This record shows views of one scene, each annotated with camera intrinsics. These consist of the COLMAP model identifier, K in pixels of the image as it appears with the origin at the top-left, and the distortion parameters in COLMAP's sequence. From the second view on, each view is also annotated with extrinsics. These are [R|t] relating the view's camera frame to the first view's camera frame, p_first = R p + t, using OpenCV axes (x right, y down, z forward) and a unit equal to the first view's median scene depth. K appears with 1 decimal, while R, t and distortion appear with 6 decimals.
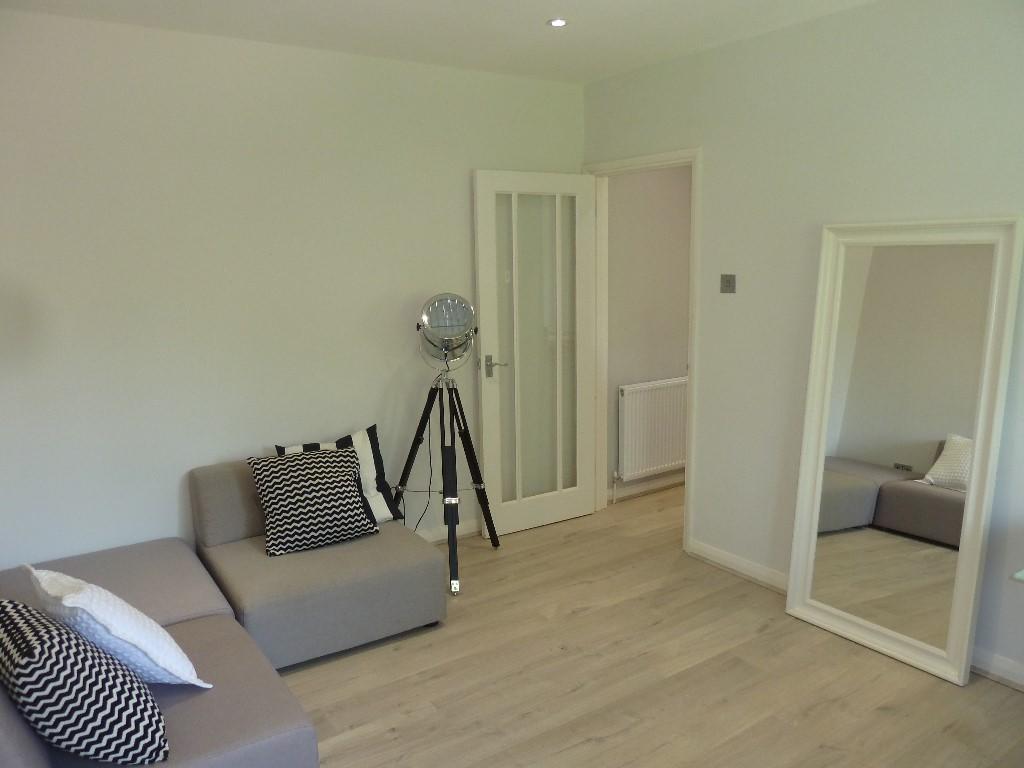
lens RADIAL K [[754.7, 0, 512.0], [0, 754.7, 384.0], [0, 0, 1]] dist [-0.049594, 0.027501]
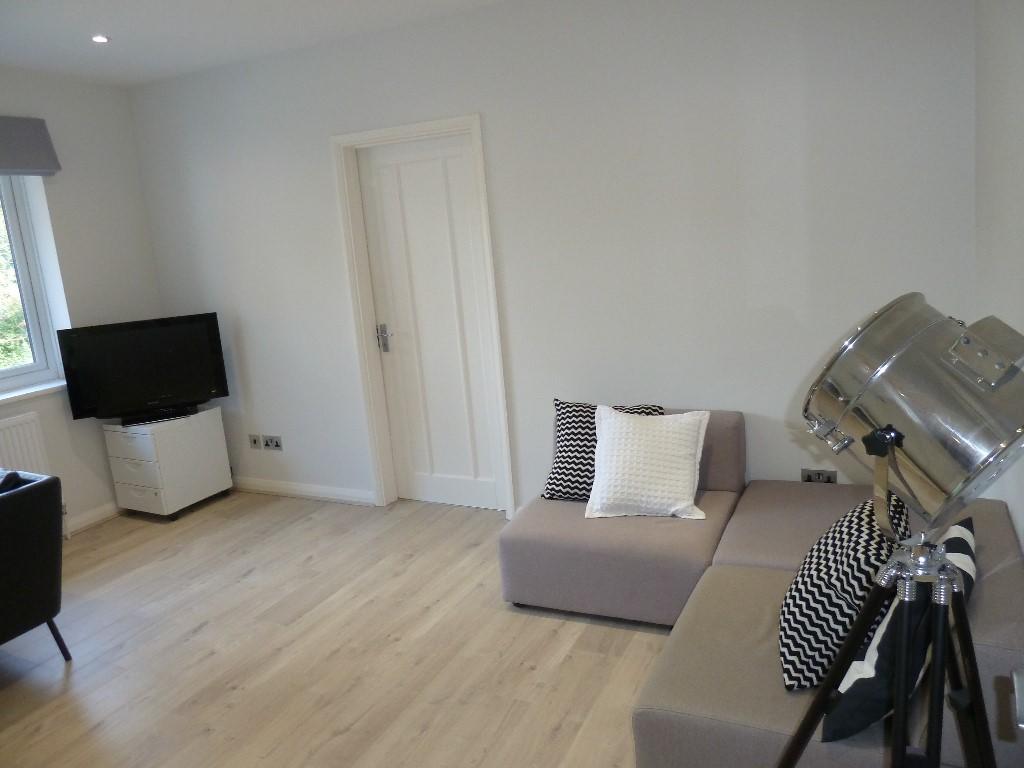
lens RADIAL K [[754.7, 0, 512.0], [0, 754.7, 384.0], [0, 0, 1]] dist [-0.049594, 0.027501]
pose [[-0.863022, 0.183879, -0.470512, 0.280998], [0.011349, 0.938223, 0.345846, -0.267802], [0.505039, 0.293132, -0.811794, 1.696090]]
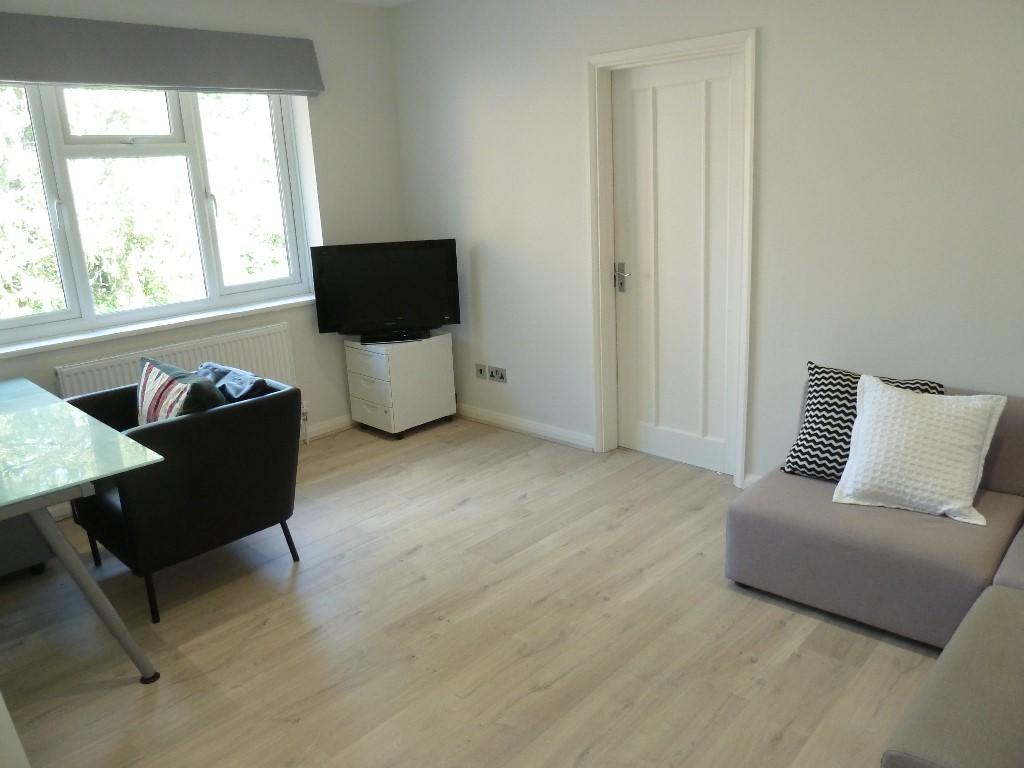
lens RADIAL K [[754.7, 0, 512.0], [0, 754.7, 384.0], [0, 0, 1]] dist [-0.049594, 0.027501]
pose [[-0.974634, 0.115326, -0.191802, 0.270222], [0.026232, 0.909969, 0.413845, -0.242738], [0.222261, 0.398316, -0.889912, 1.604694]]
